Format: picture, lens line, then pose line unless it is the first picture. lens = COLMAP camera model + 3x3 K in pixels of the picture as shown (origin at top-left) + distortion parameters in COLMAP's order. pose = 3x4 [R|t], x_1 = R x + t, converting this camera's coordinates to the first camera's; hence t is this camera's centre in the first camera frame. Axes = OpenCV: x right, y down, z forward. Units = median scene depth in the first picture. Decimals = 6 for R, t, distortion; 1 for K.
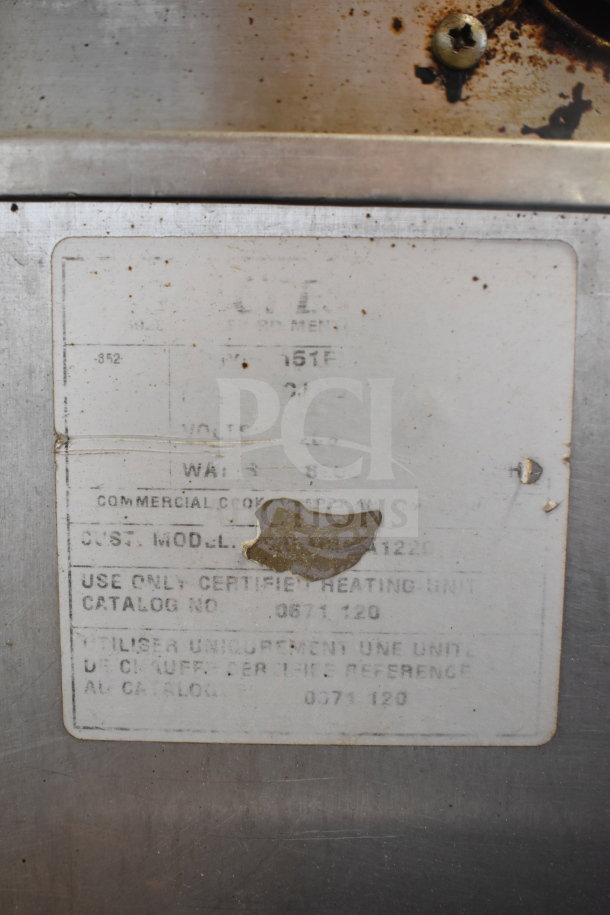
lens RADIAL K [[944.2, 0, 305.0], [0, 944.2, 457.5], [0, 0, 1]] dist [-0.142808, -0.001154]
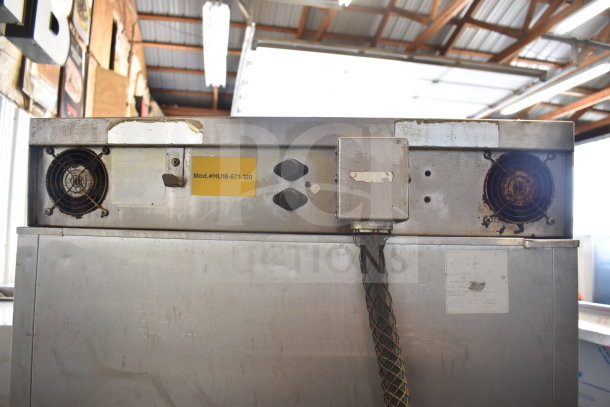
lens RADIAL K [[467.7, 0, 305.0], [0, 467.7, 203.5], [0, 0, 1]] dist [-0.086742, 0.003805]
pose [[0.999971, -0.005837, -0.004875, -1.424321], [0.004711, 0.978685, -0.205312, 0.194193], [0.005970, 0.205283, 0.978684, -2.975618]]
